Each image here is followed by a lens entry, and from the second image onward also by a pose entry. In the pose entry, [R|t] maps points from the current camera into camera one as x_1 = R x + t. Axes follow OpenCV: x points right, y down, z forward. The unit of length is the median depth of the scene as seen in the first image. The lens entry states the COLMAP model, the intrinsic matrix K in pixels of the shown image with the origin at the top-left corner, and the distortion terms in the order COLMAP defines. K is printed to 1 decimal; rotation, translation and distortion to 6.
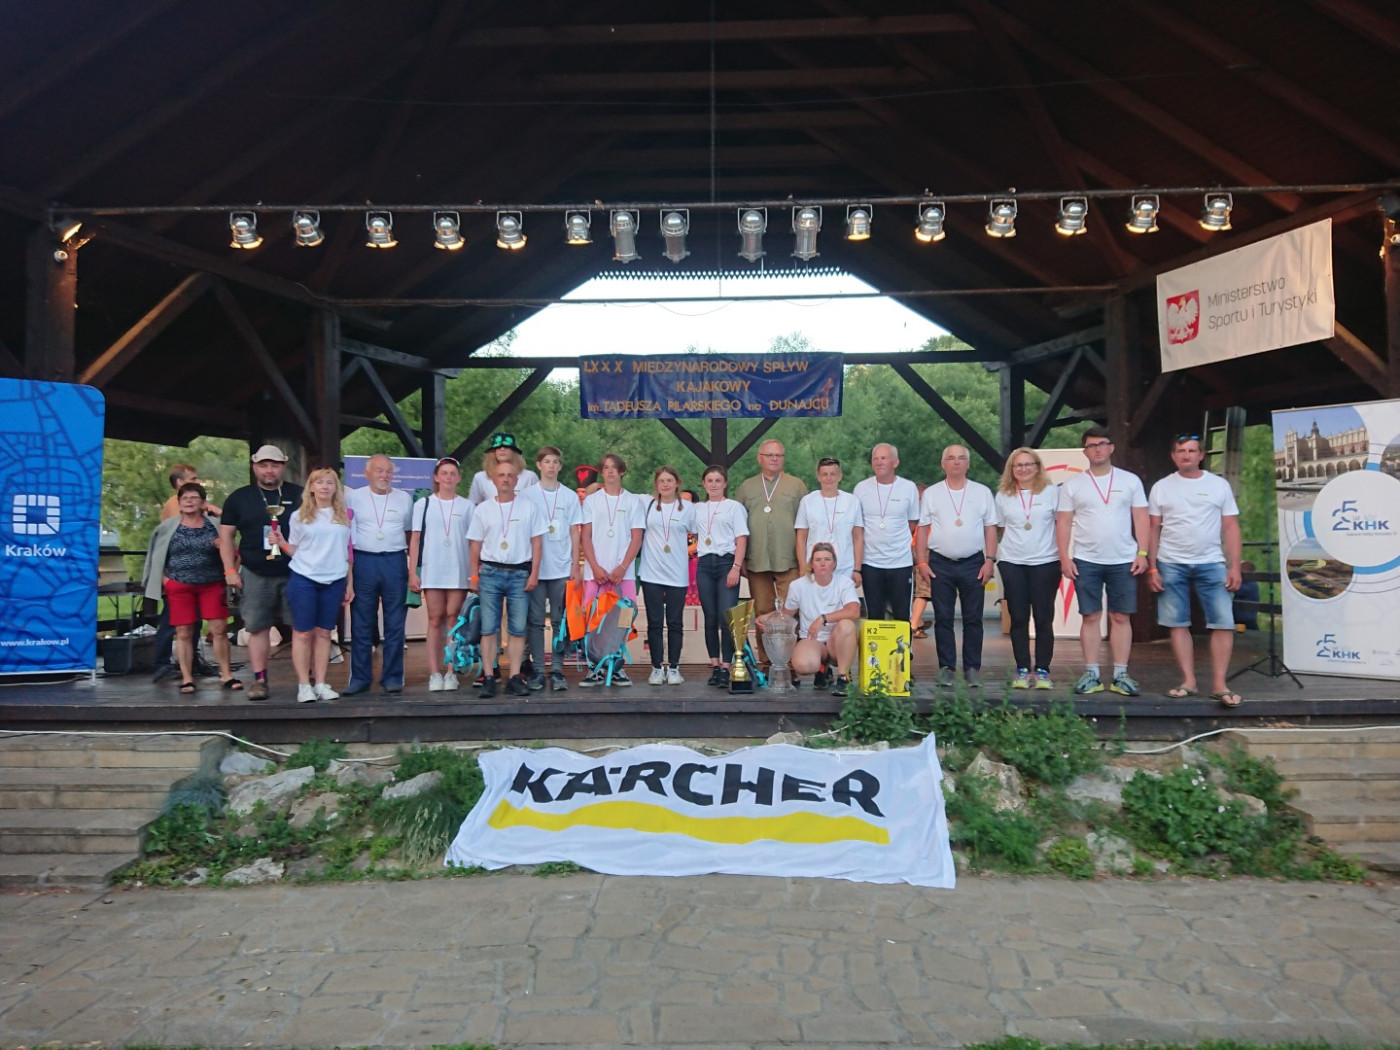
lens RADIAL K [[1029.6, 0, 704.2], [0, 1029.6, 514.5], [0, 0, 1]] dist [0.197239, -0.328727]
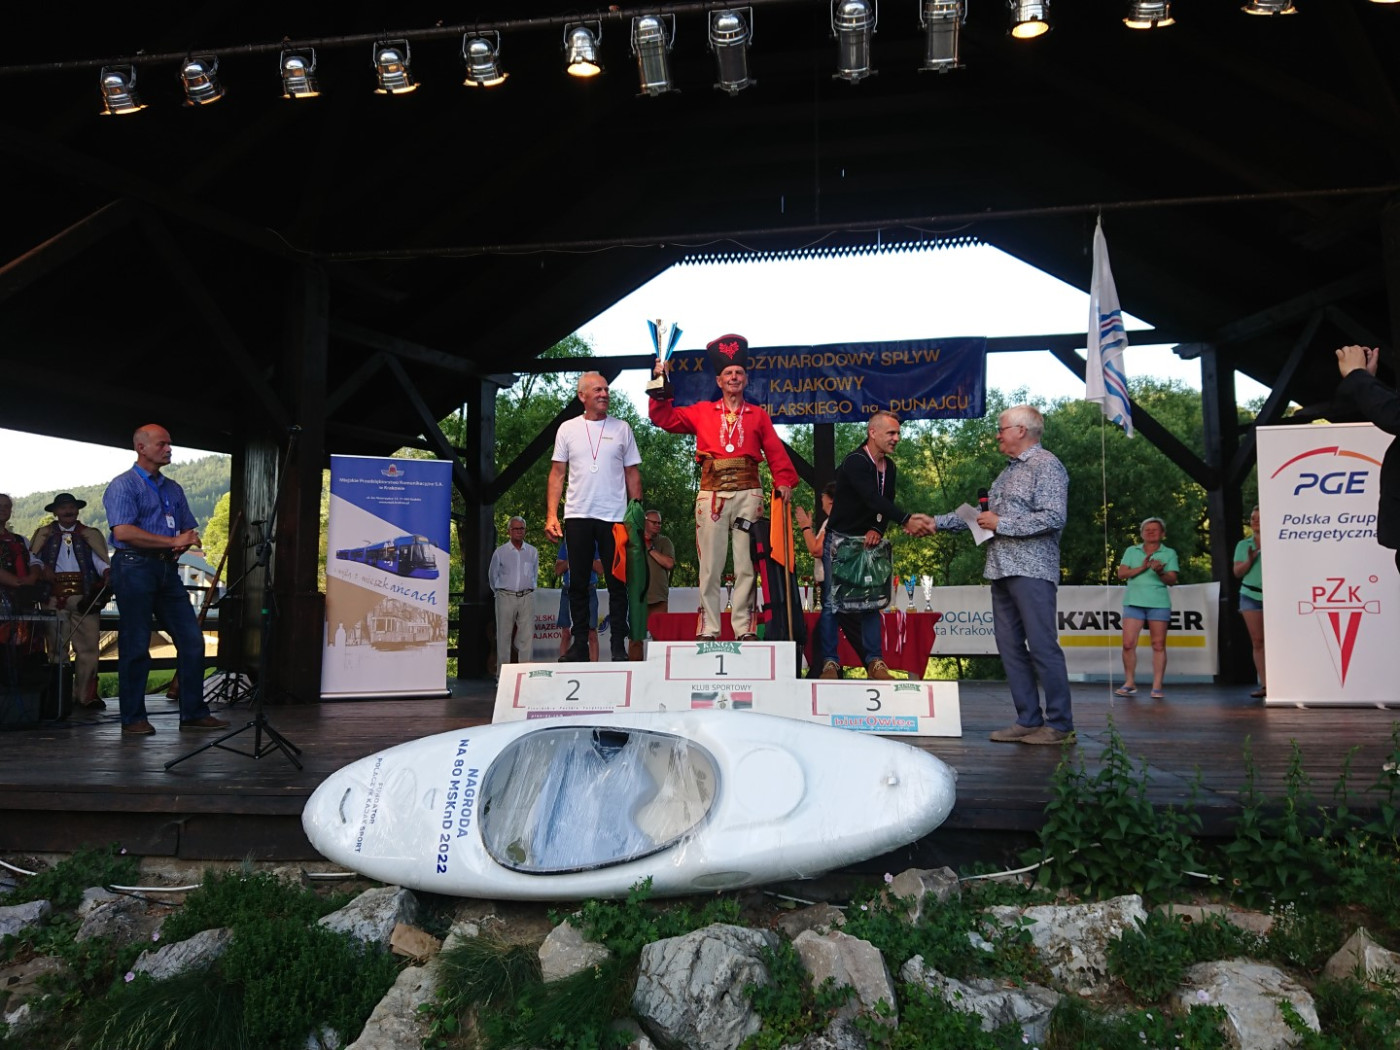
lens RADIAL K [[1022.5, 0, 701.4], [0, 1022.5, 514.8], [0, 0, 1]] dist [0.187137, -0.295009]
pose [[0.992517, -0.010294, -0.121672, 0.028690], [0.001393, 0.997330, -0.073010, 0.062224], [0.122099, 0.072295, 0.989881, 0.386709]]
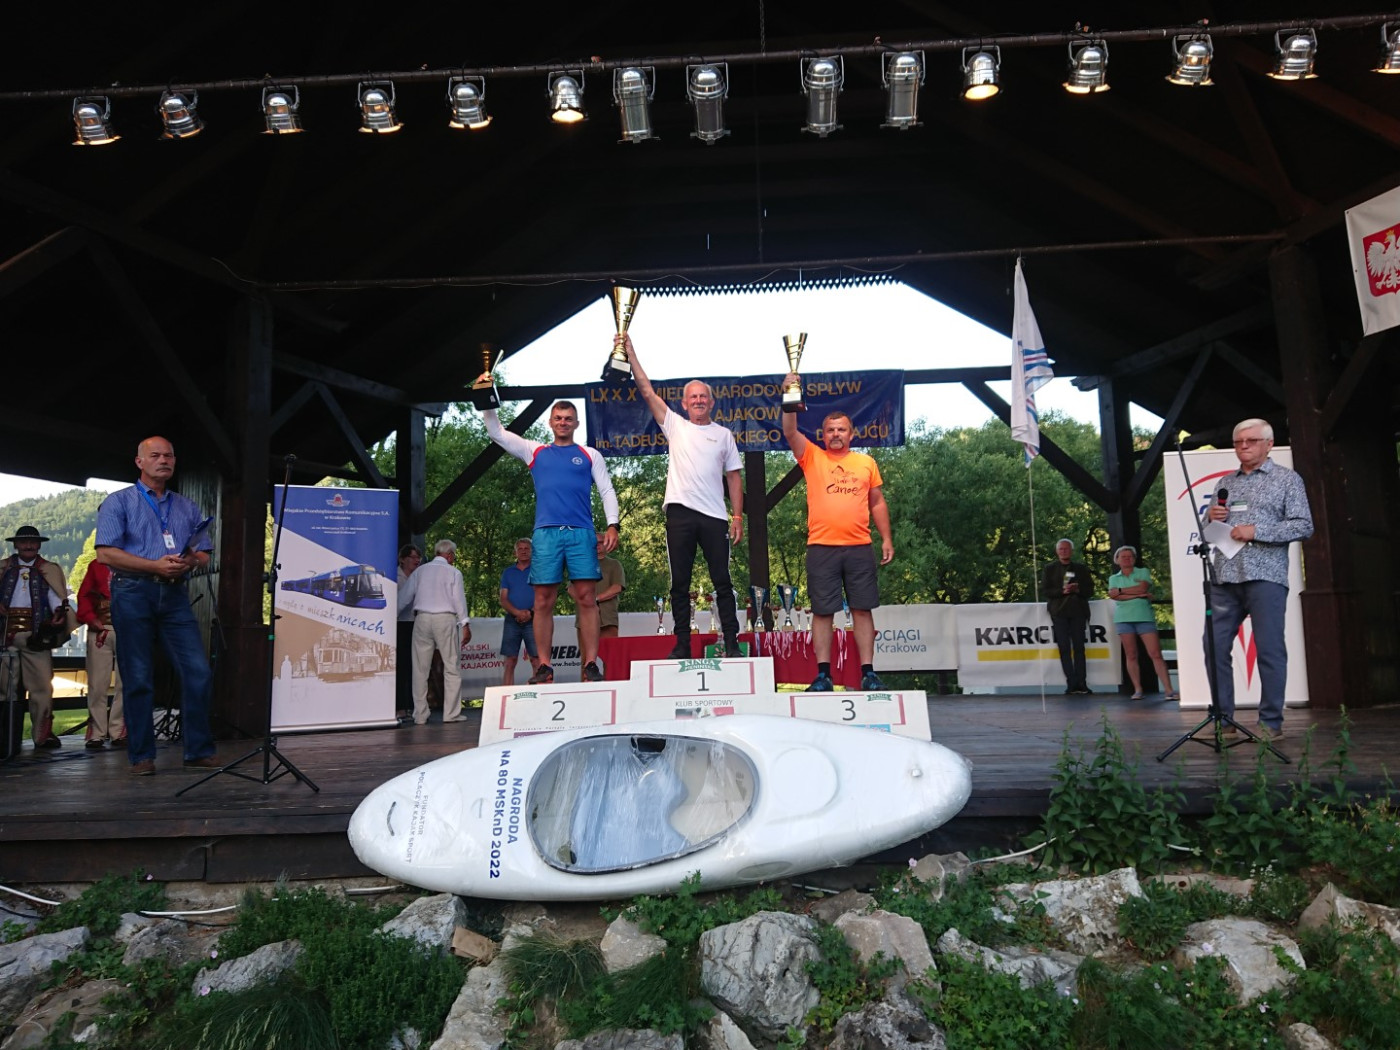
lens RADIAL K [[1022.5, 0, 701.4], [0, 1022.5, 514.8], [0, 0, 1]] dist [0.187137, -0.295009]
pose [[0.999540, -0.024579, -0.017793, -0.027402], [0.022683, 0.994737, -0.099921, 0.068466], [0.020155, 0.099472, 0.994836, 0.349909]]
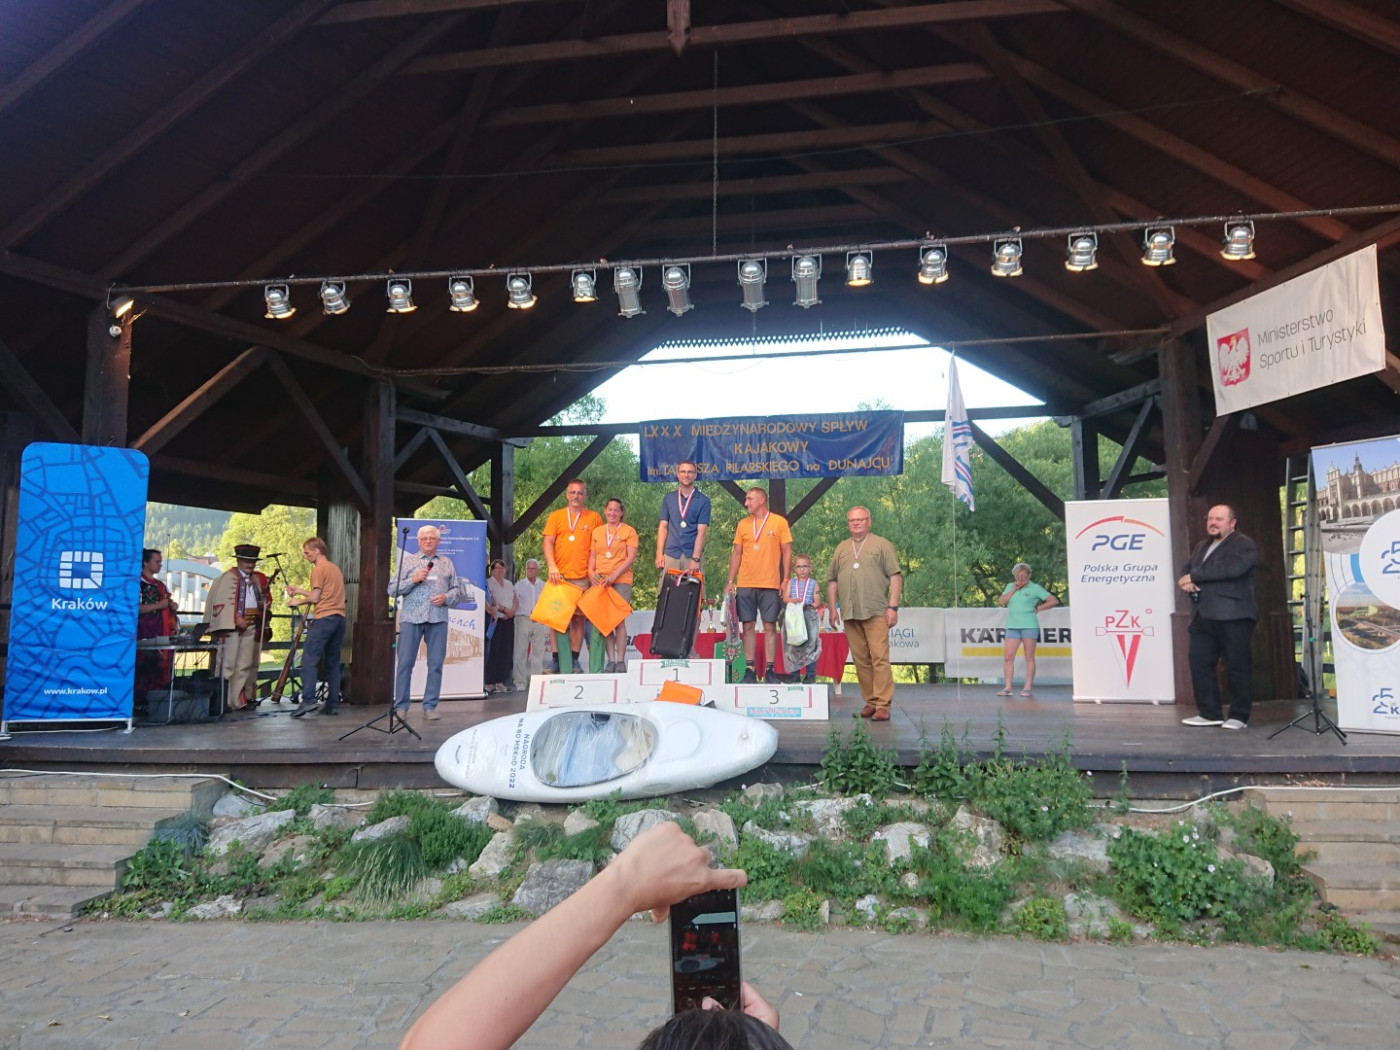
lens RADIAL K [[1029.6, 0, 704.2], [0, 1029.6, 514.5], [0, 0, 1]] dist [0.197239, -0.328727]
pose [[0.992560, -0.015689, -0.120744, 0.117030], [0.006579, 0.997126, -0.075479, 0.028123], [0.121581, 0.074123, 0.989810, 0.017300]]
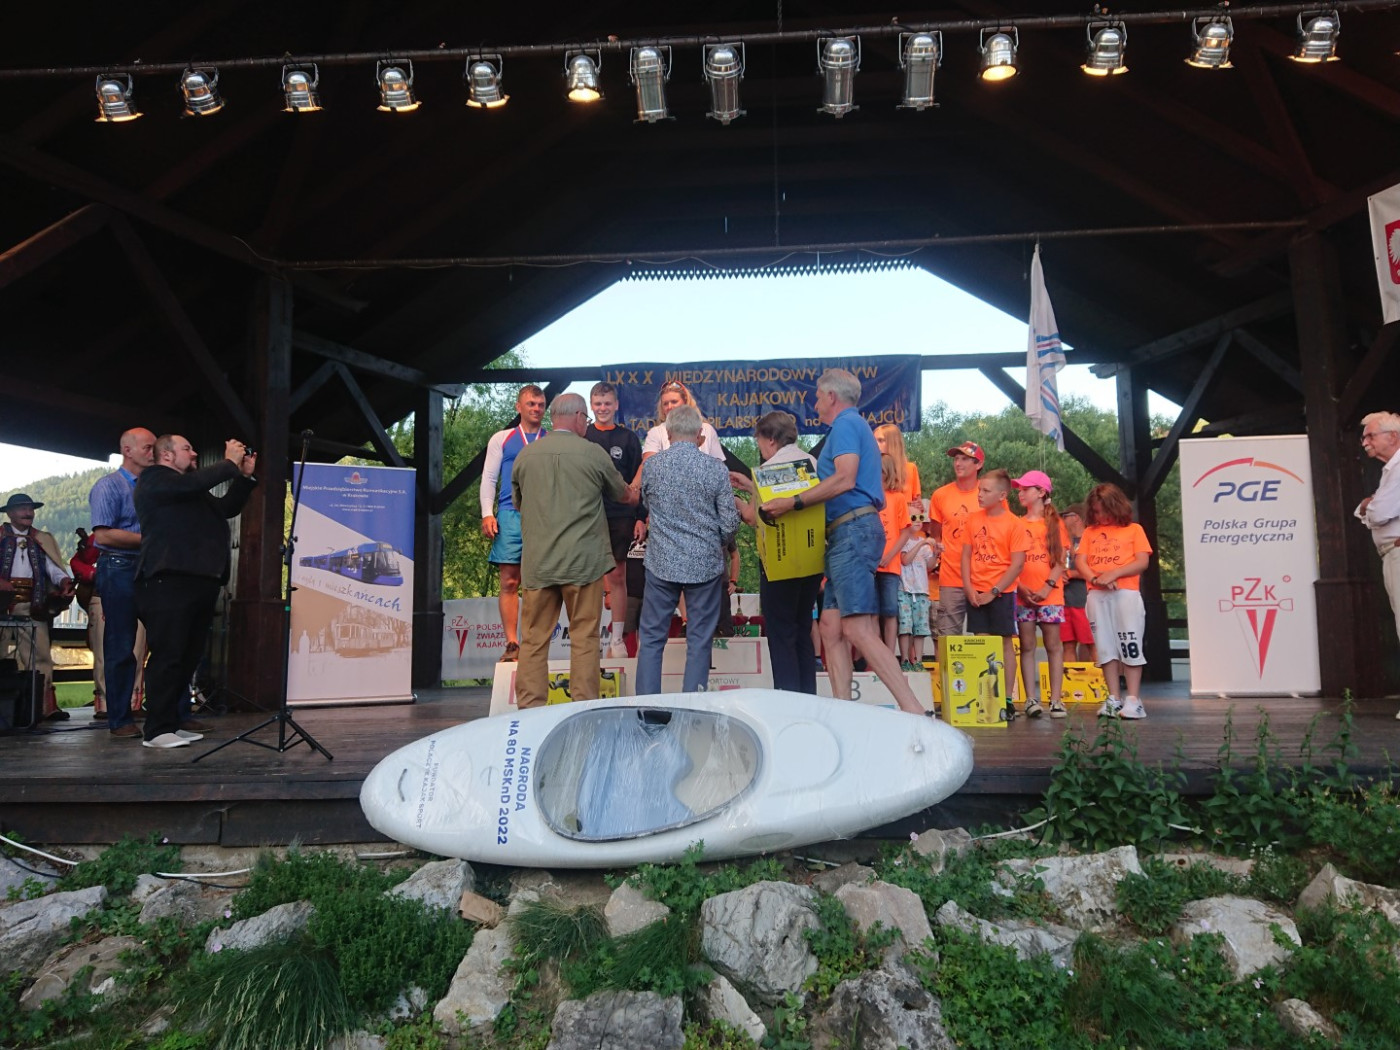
lens RADIAL K [[1022.5, 0, 701.4], [0, 1022.5, 514.8], [0, 0, 1]] dist [0.187137, -0.295009]
pose [[0.999324, -0.012253, -0.034666, -0.023265], [0.009194, 0.996161, -0.087059, 0.073265], [0.035600, 0.086681, 0.995600, 0.345790]]
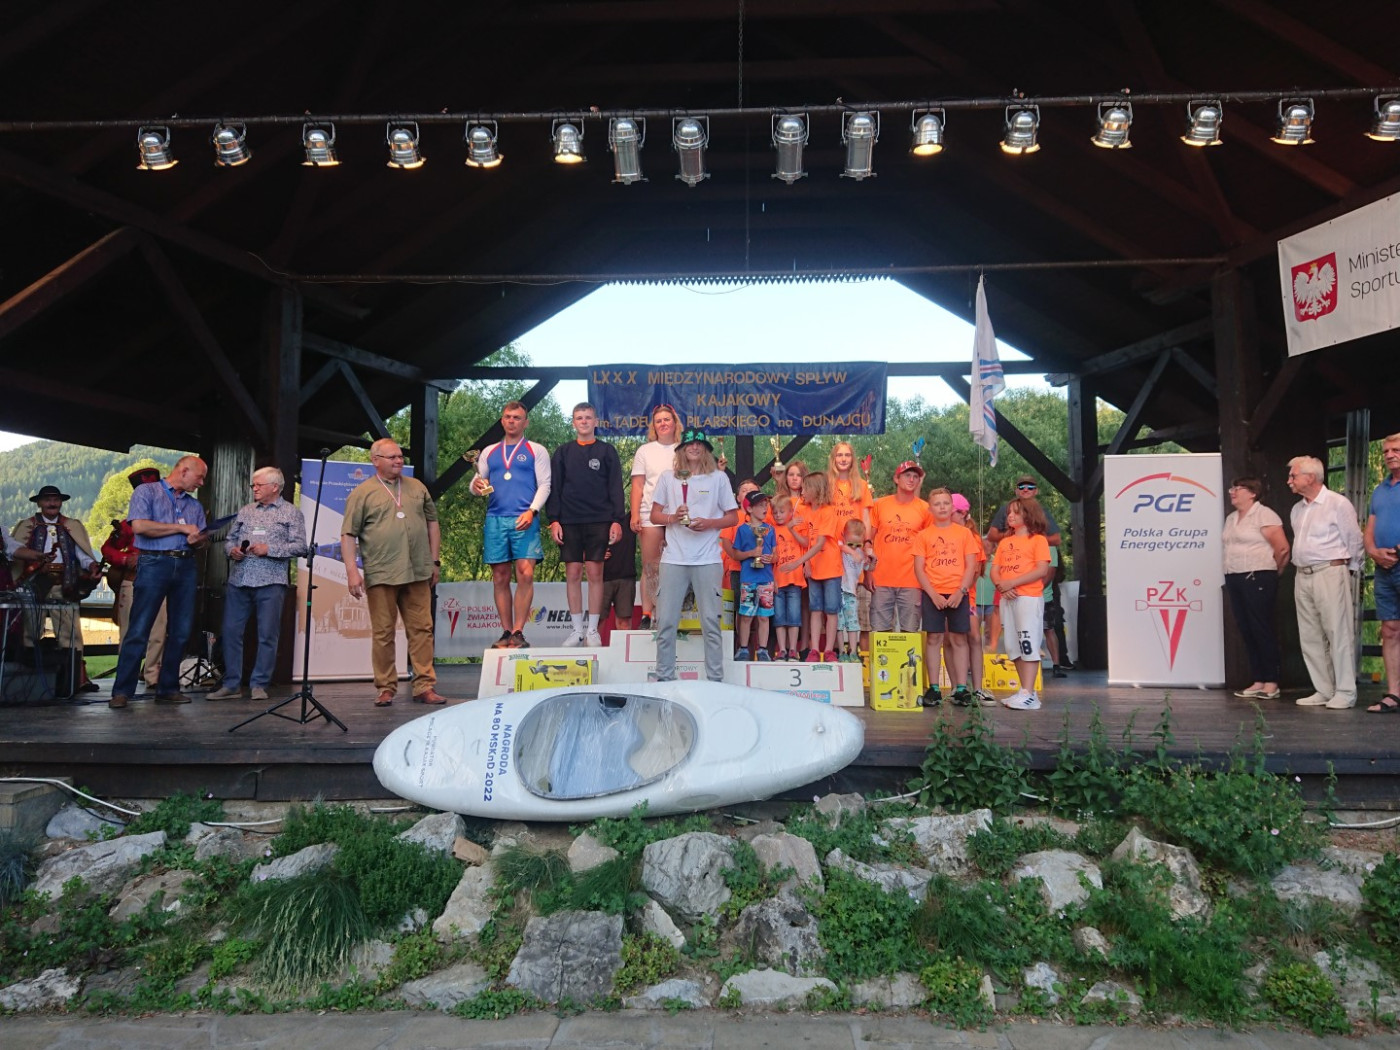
lens RADIAL K [[1024.1, 0, 703.0], [0, 1024.1, 513.3], [0, 0, 1]] dist [0.194217, -0.307454]
pose [[0.999649, 0.006662, -0.025625, 0.002554], [-0.008321, 0.997837, -0.065213, 0.055991], [0.025135, 0.065403, 0.997542, 0.236276]]
